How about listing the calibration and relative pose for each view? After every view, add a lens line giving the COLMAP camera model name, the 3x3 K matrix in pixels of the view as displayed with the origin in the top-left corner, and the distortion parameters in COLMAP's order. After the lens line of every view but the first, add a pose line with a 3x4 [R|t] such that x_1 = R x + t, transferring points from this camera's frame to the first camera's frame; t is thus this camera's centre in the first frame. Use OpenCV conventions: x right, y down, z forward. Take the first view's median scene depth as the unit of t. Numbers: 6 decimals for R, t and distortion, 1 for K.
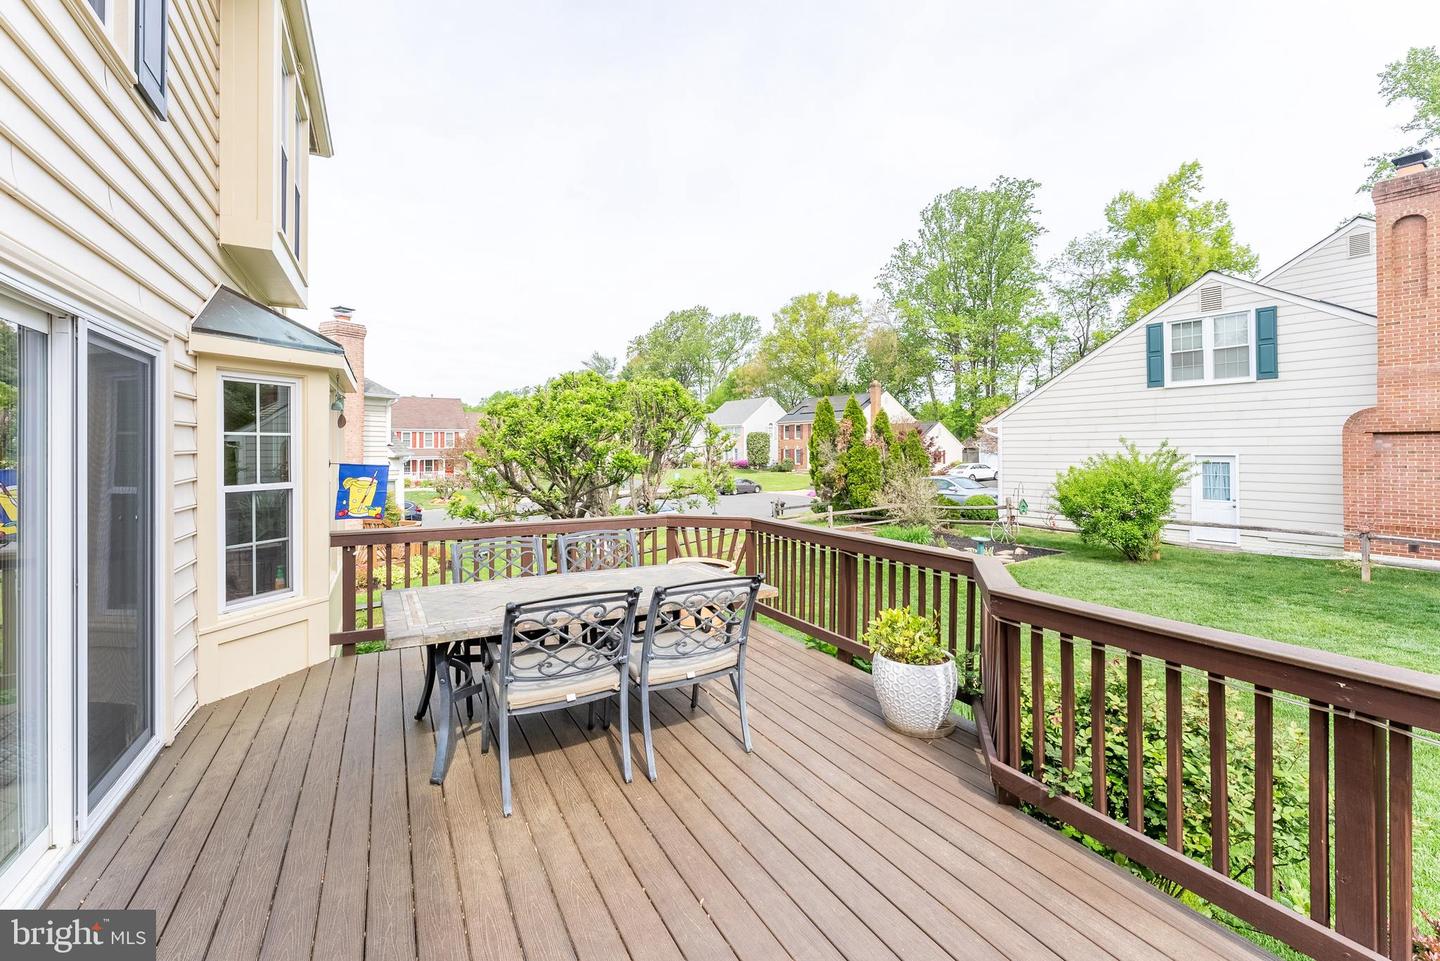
lens RADIAL K [[625.2, 0, 724.3], [0, 625.2, 445.5], [0, 0, 1]] dist [0.004491, 0.000742]
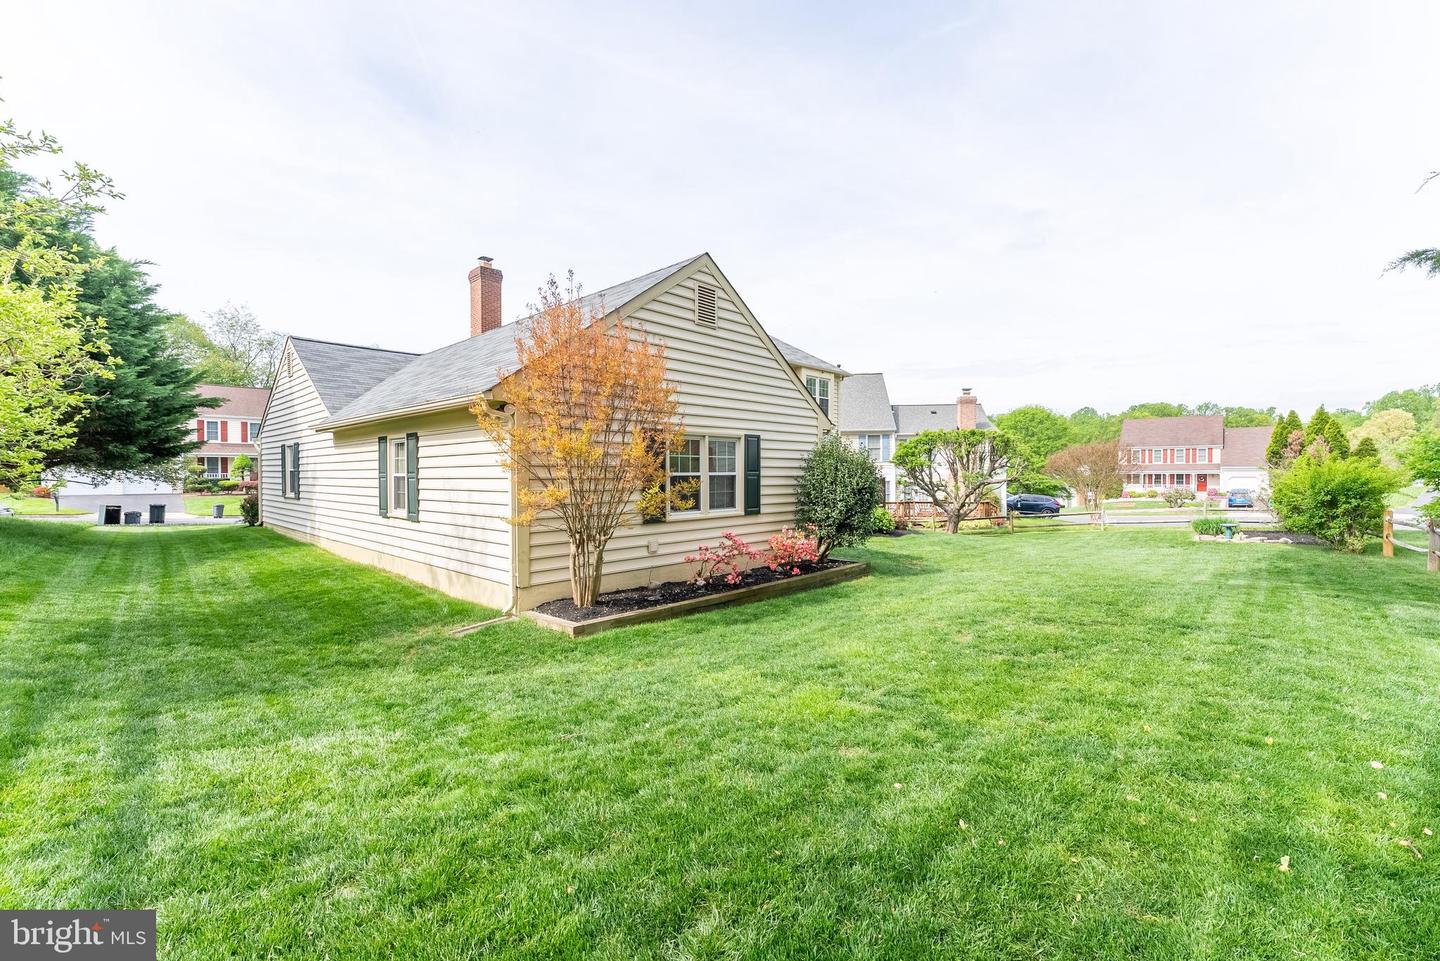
lens RADIAL K [[625.2, 0, 726.2], [0, 625.2, 476.5], [0, 0, 1]] dist [0.004491, 0.000742]
pose [[0.313851, 0.010611, -0.949413, 0.958230], [0.008934, 0.999860, 0.014128, 0.014014], [0.949430, -0.012917, 0.313713, -0.297523]]
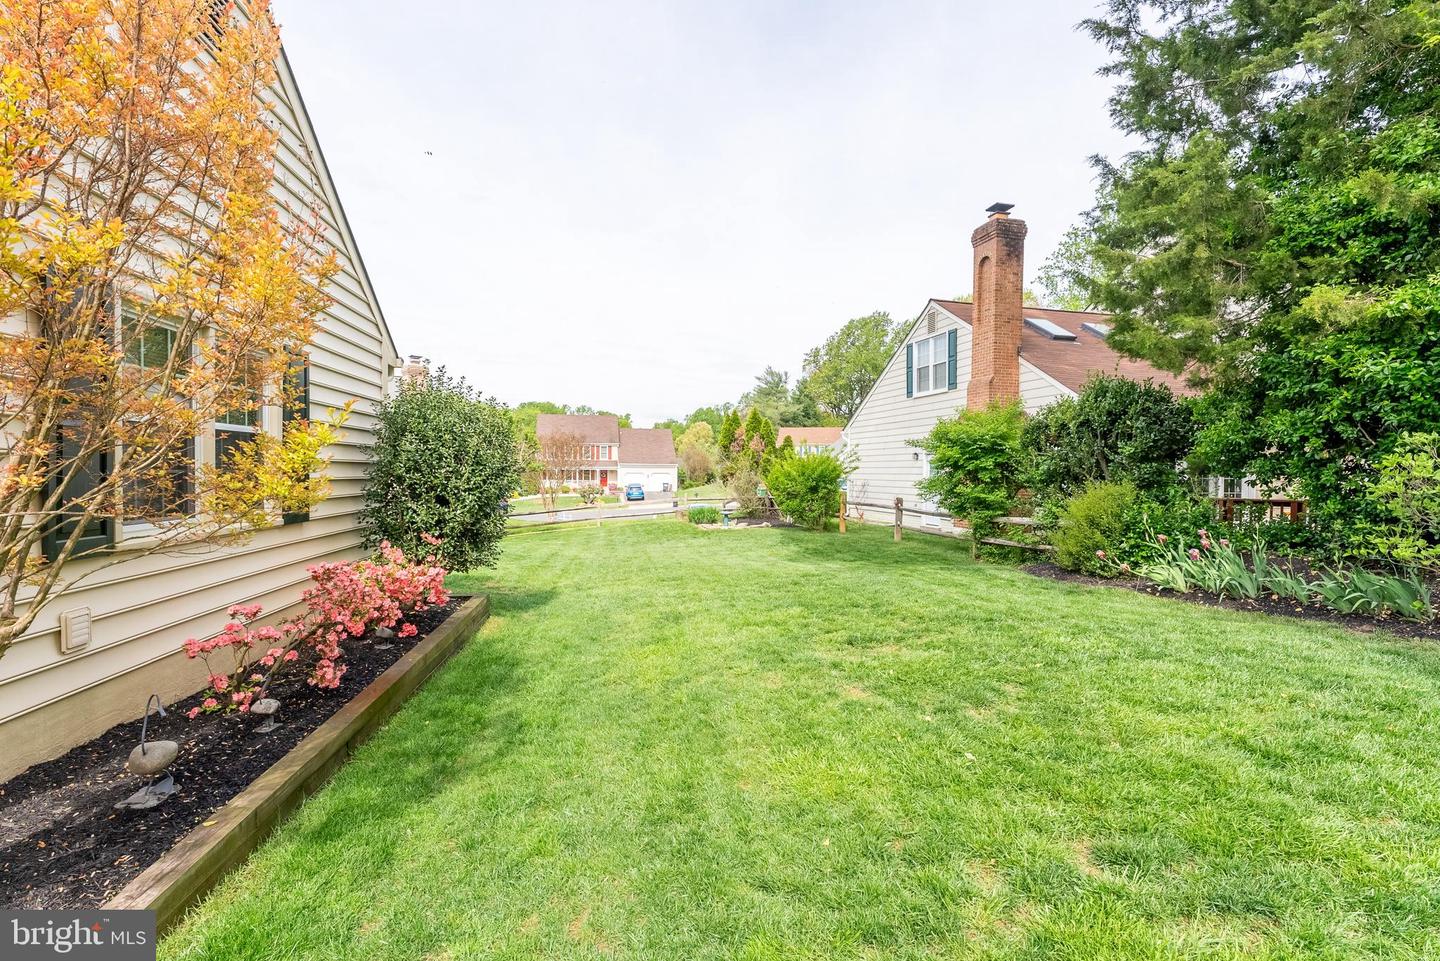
lens RADIAL K [[697.7, 0, 733.7], [0, 697.7, 477.0], [0, 0, 1]] dist [-0.001874, 0.000222]
pose [[0.935247, 0.013001, -0.353758, 0.697747], [-0.007012, 0.999810, 0.018206, 0.031171], [0.353927, -0.014546, 0.935160, -0.305951]]
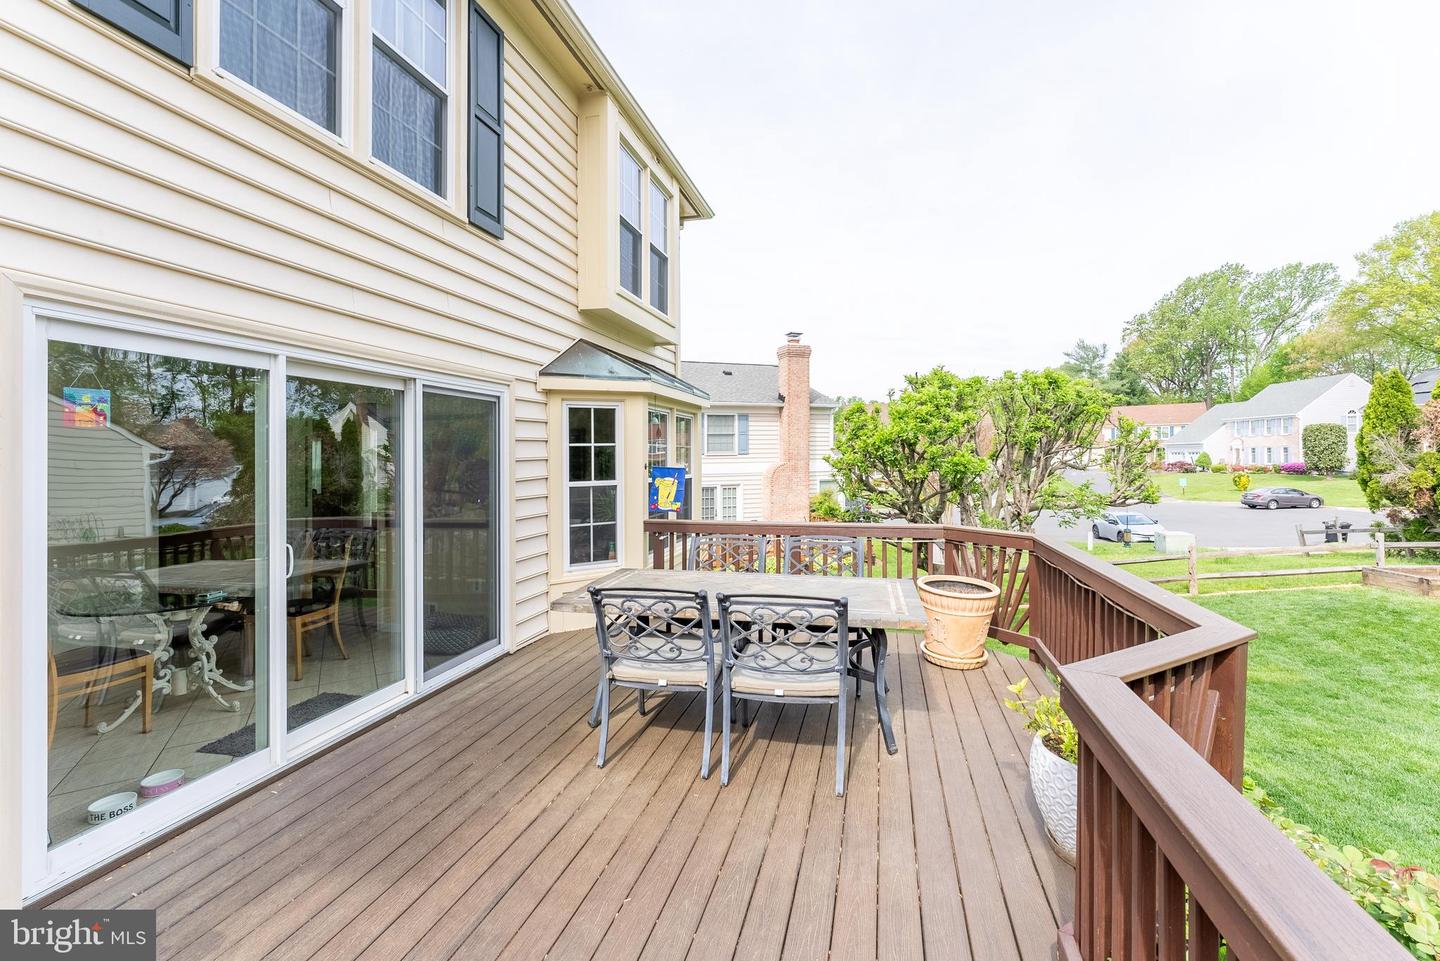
lens RADIAL K [[625.2, 0, 739.4], [0, 625.2, 451.0], [0, 0, 1]] dist [0.004491, 0.000742]
pose [[0.750602, -0.007762, -0.660709, 0.088525], [0.012509, 0.999919, 0.002465, -0.000837], [0.660636, -0.010115, 0.750638, 0.040467]]
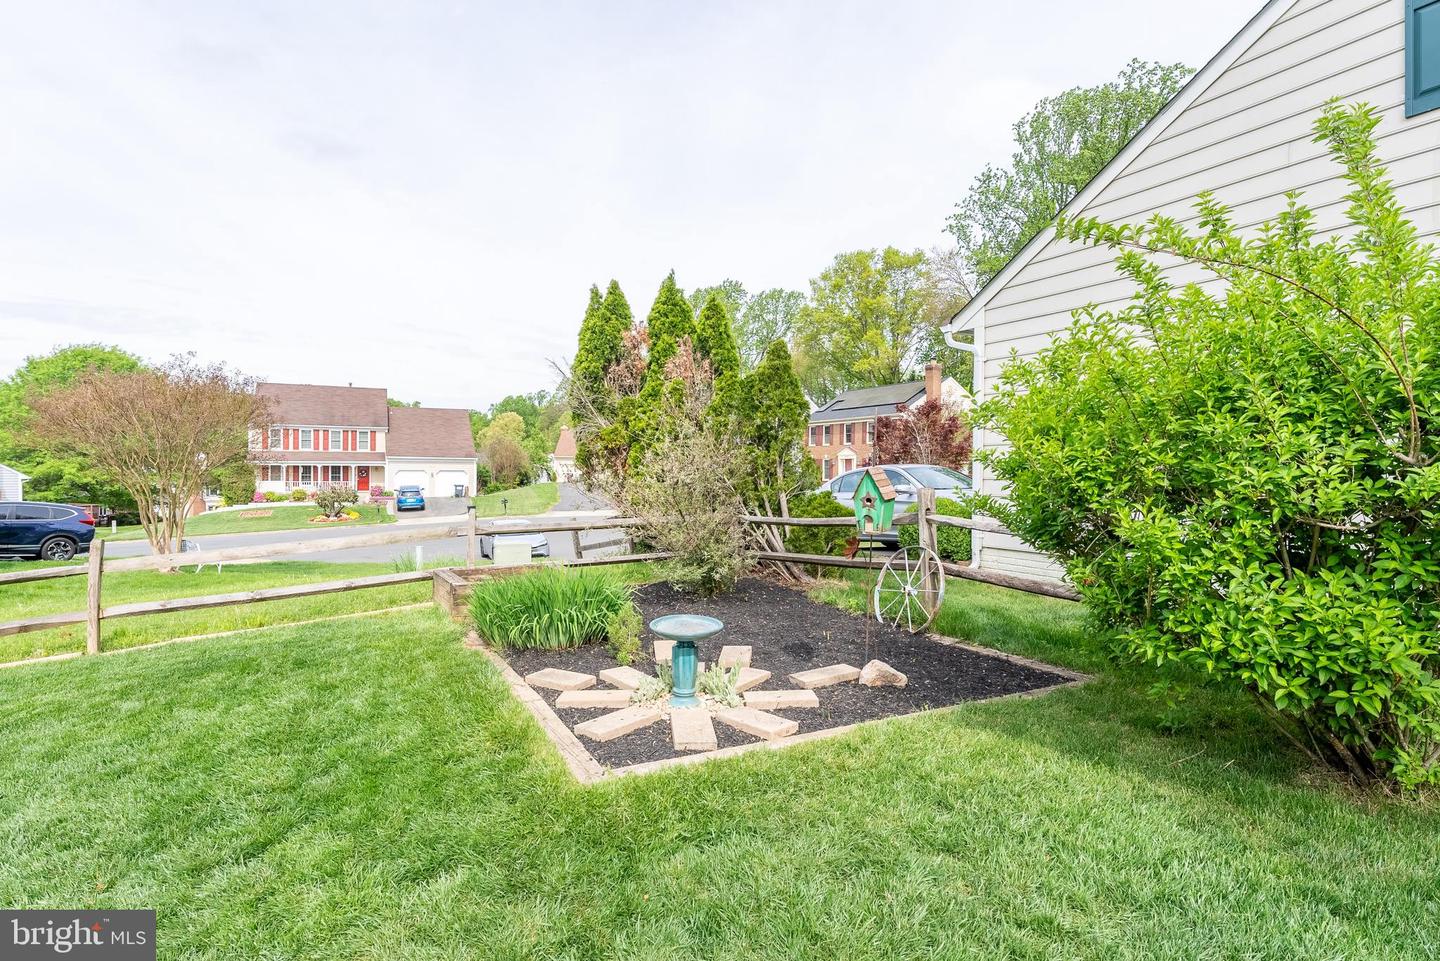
lens RADIAL K [[720.0, 0, 718.1], [0, 720.0, 492.4], [0, 0, 1]] dist [-0.004152, 0.001568]
pose [[0.991993, 0.014472, -0.125458, 0.331575], [-0.010394, 0.999398, 0.033100, 0.062472], [0.125861, -0.031531, 0.991547, 0.517050]]
